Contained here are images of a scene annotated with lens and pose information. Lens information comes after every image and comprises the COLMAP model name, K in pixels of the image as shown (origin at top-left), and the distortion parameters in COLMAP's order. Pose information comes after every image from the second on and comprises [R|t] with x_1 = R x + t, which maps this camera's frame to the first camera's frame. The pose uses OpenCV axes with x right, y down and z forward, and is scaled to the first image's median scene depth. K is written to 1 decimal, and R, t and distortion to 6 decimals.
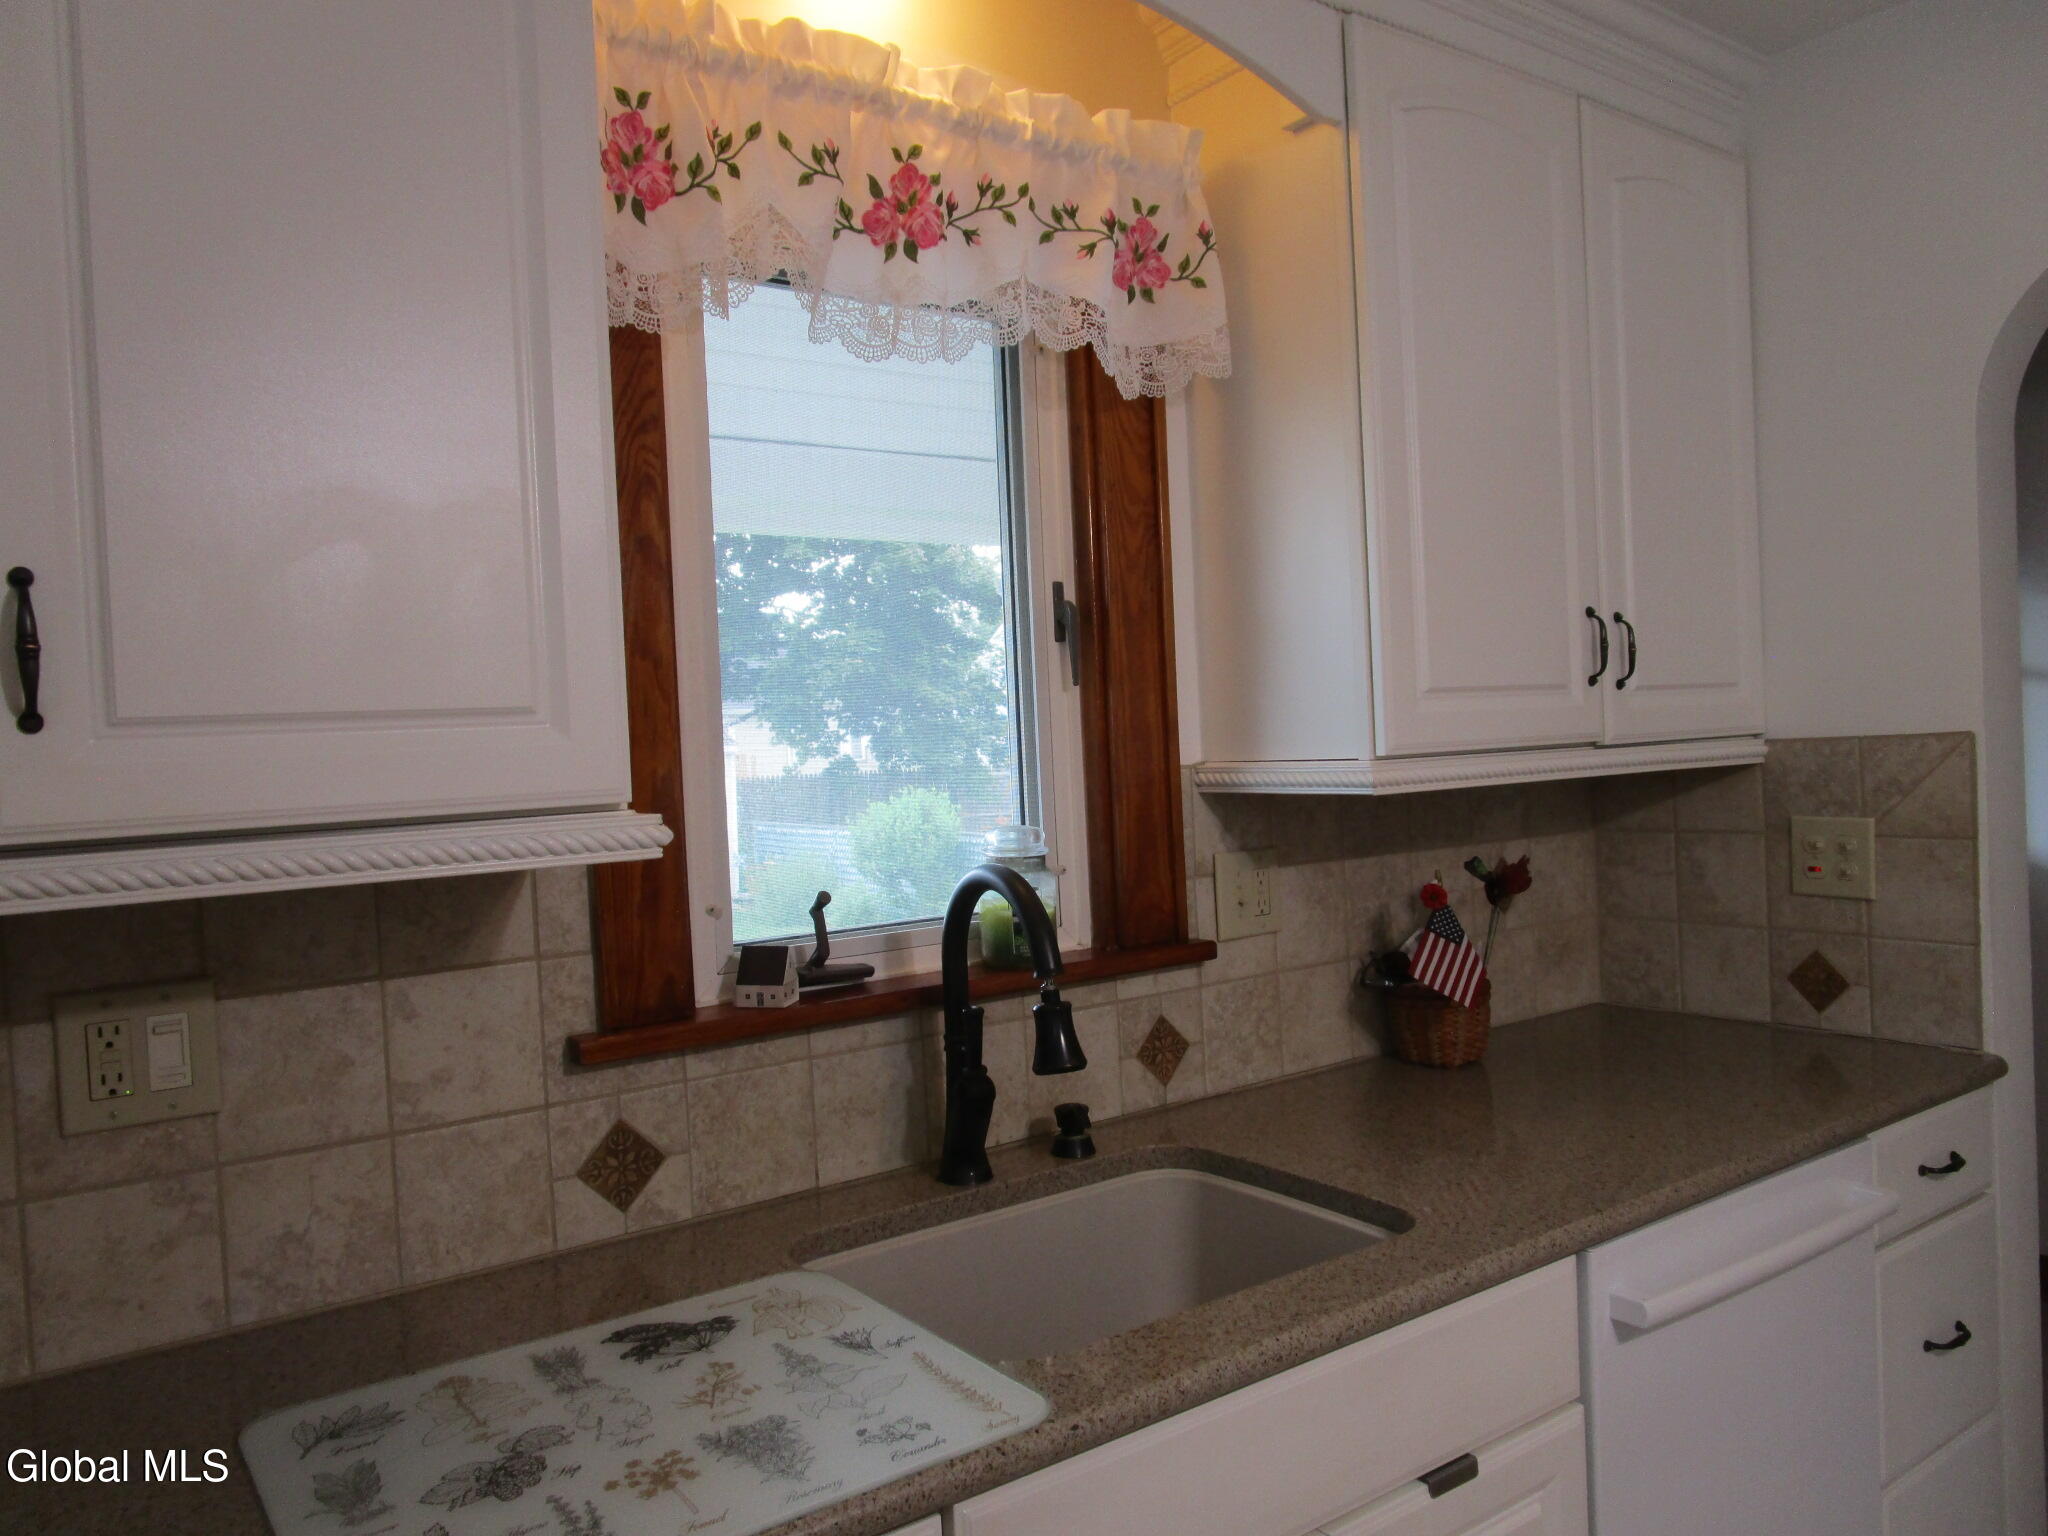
lens RADIAL K [[1491.4, 0, 1019.1], [0, 1491.4, 763.0], [0, 0, 1]] dist [-0.009775, 0.002605]
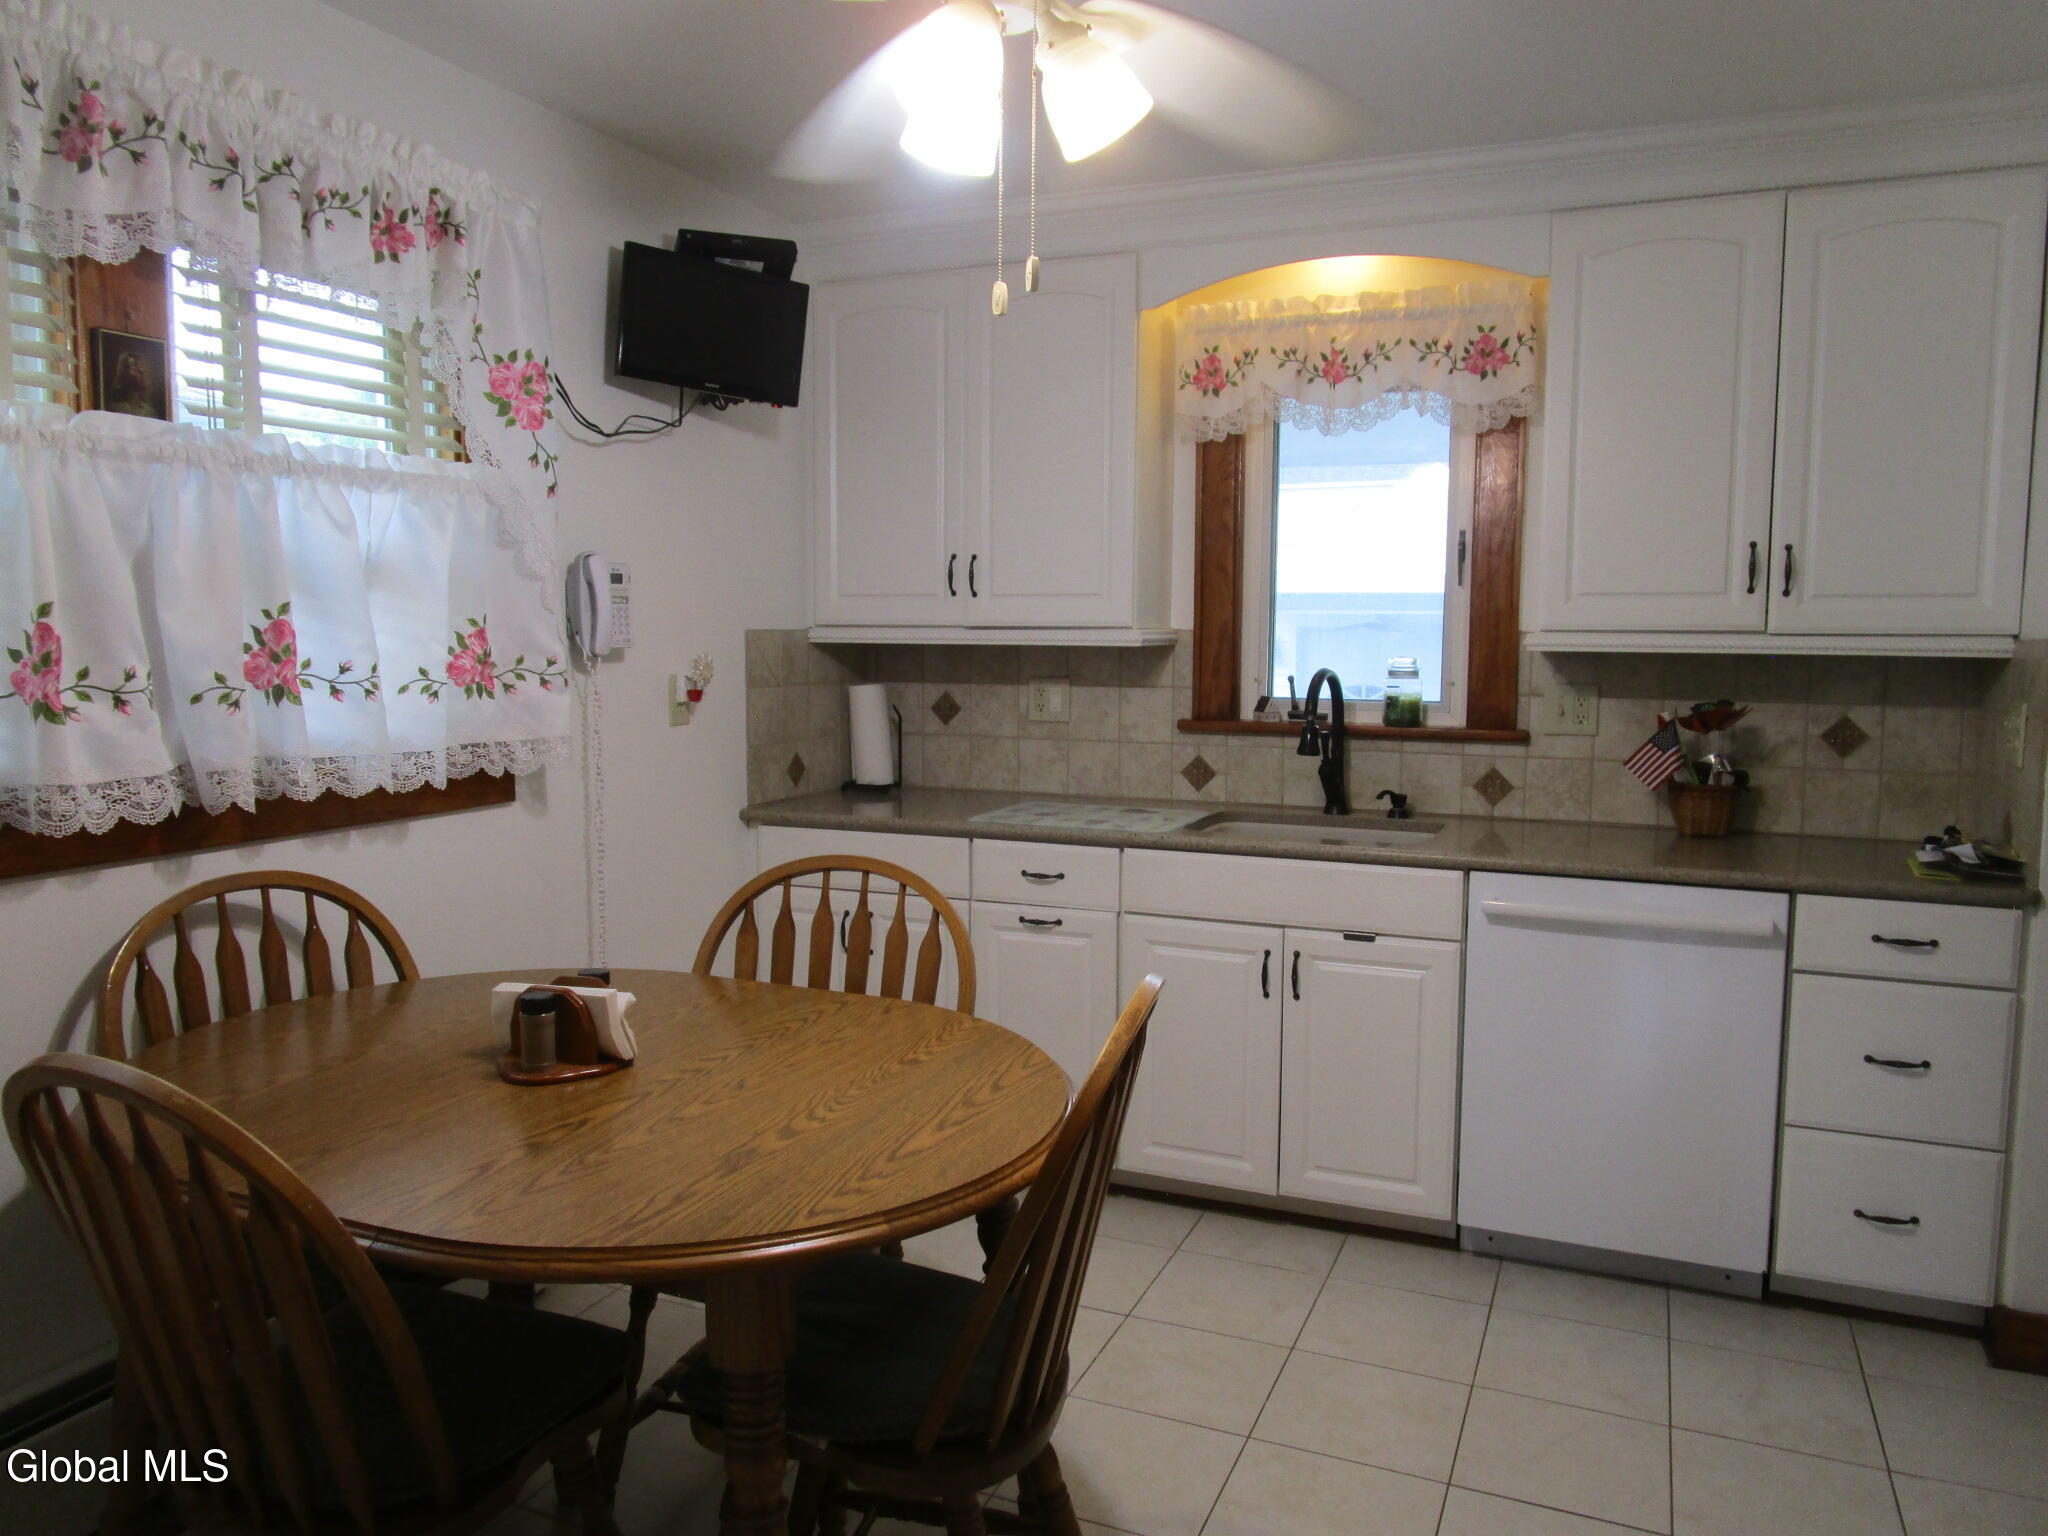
lens RADIAL K [[1491.4, 0, 1019.1], [0, 1491.4, 763.0], [0, 0, 1]] dist [-0.009775, 0.002605]
pose [[0.507836, 0.123528, -0.852551, 1.670963], [-0.045351, 0.992127, 0.116737, -0.029231], [0.860259, -0.020619, 0.509440, -0.534999]]
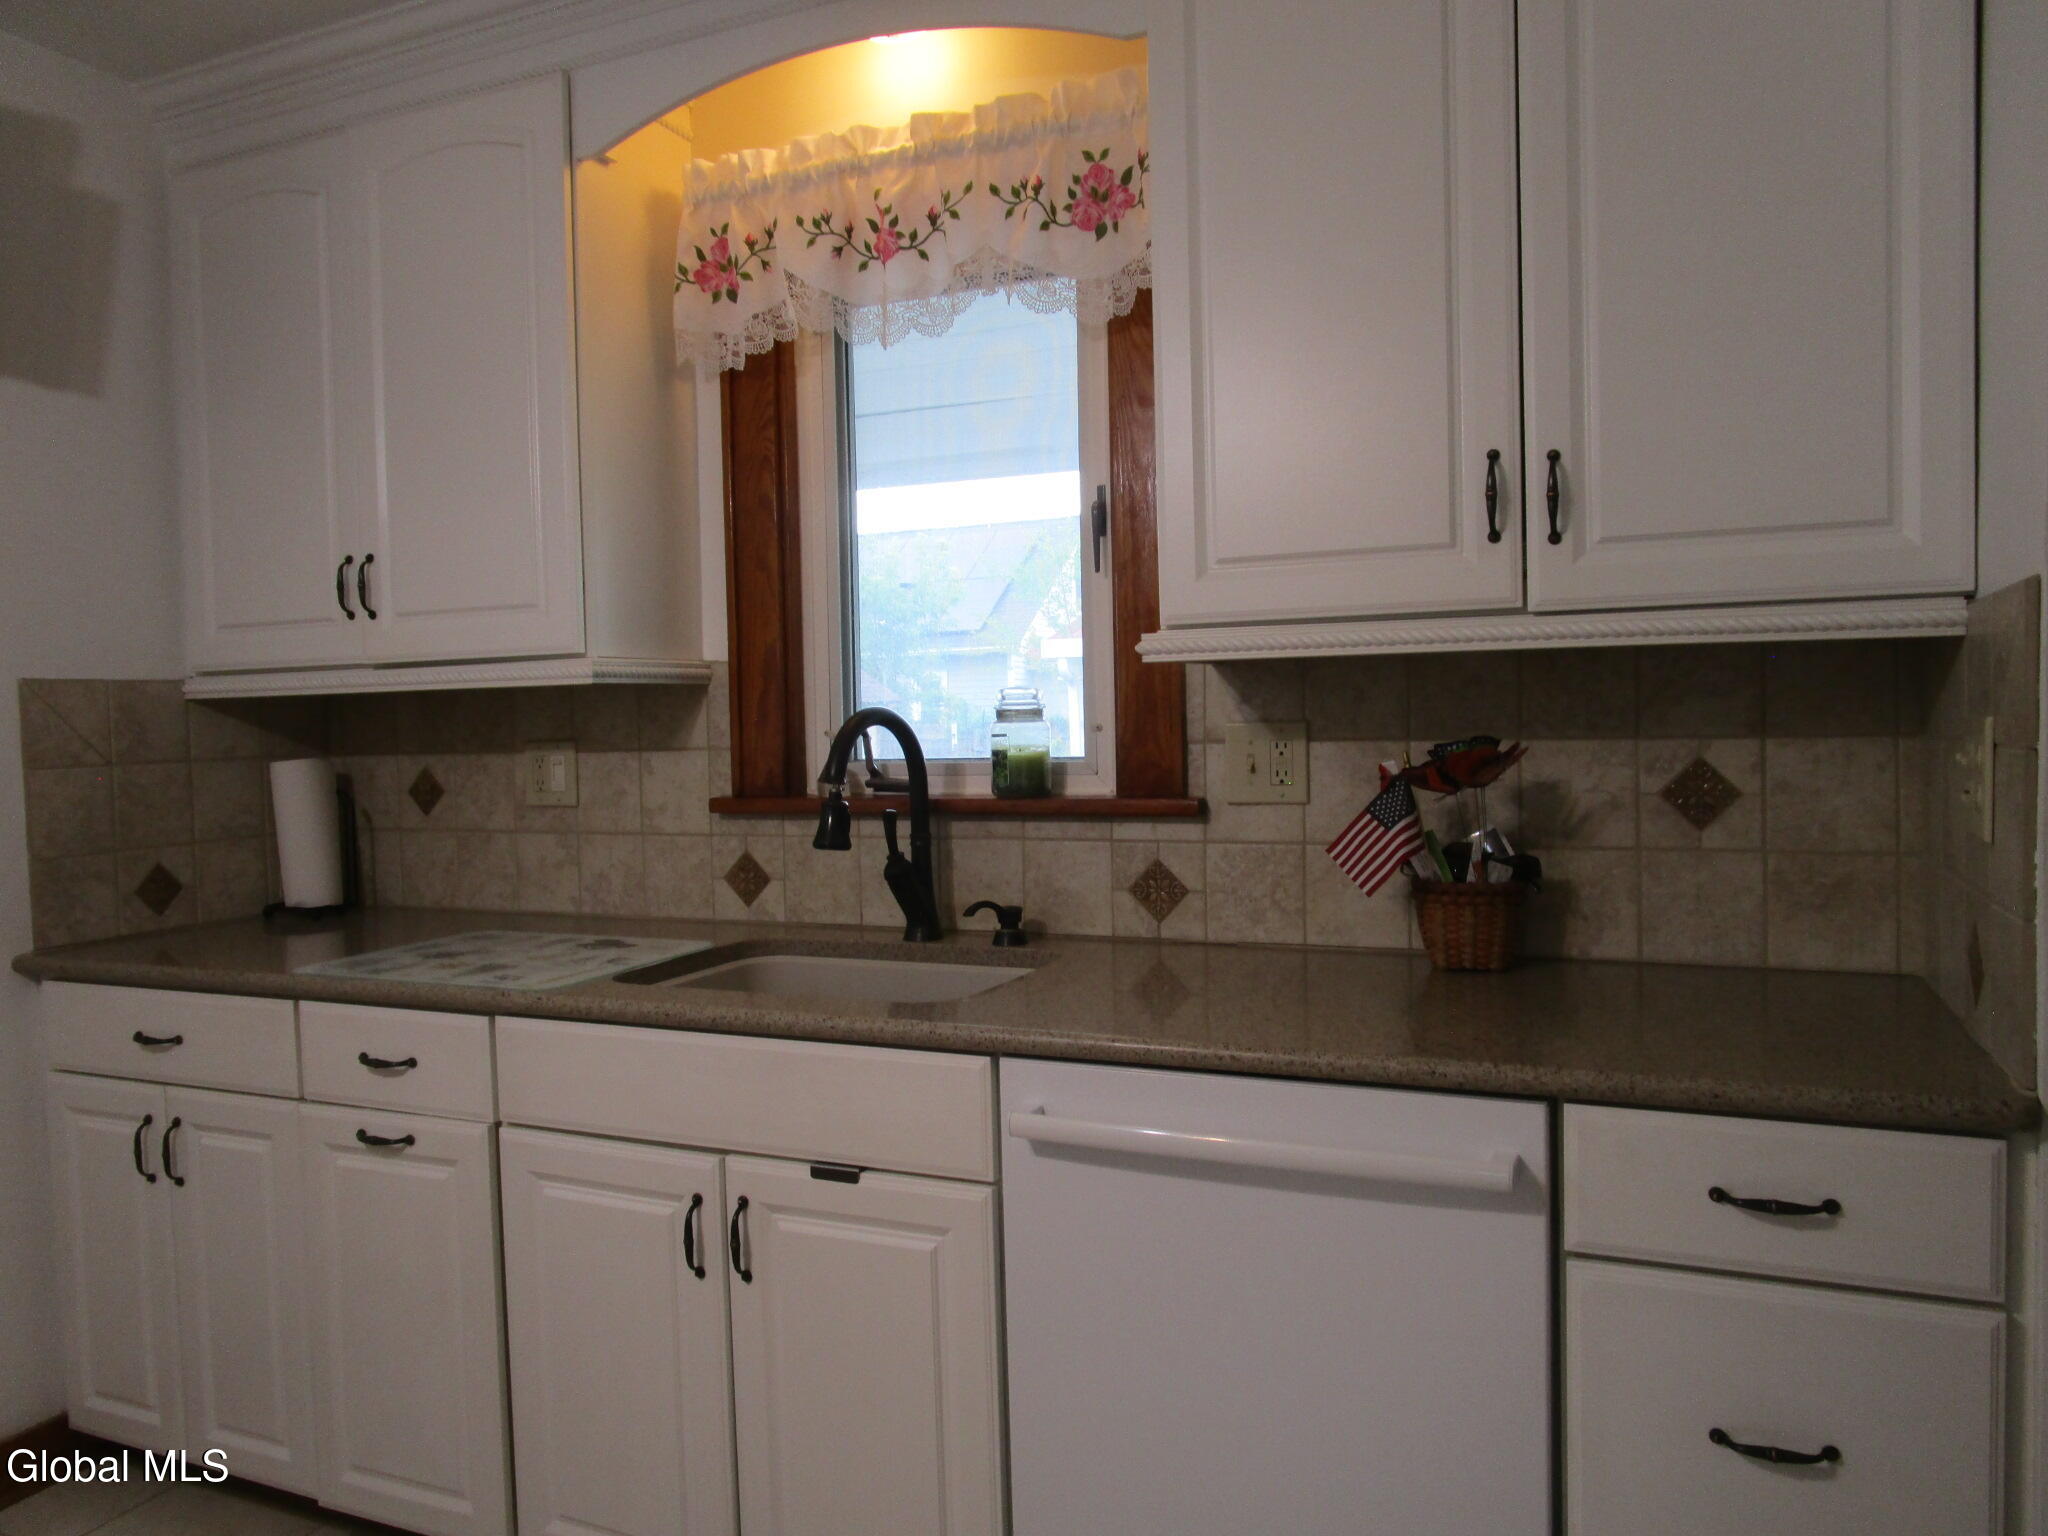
lens RADIAL K [[1491.4, 0, 1019.1], [0, 1491.4, 763.0], [0, 0, 1]] dist [-0.009775, 0.002605]
pose [[0.492943, 0.060800, -0.867935, 1.261470], [-0.014075, 0.997982, 0.061916, 0.032528], [0.869948, -0.018305, 0.492804, 0.428106]]
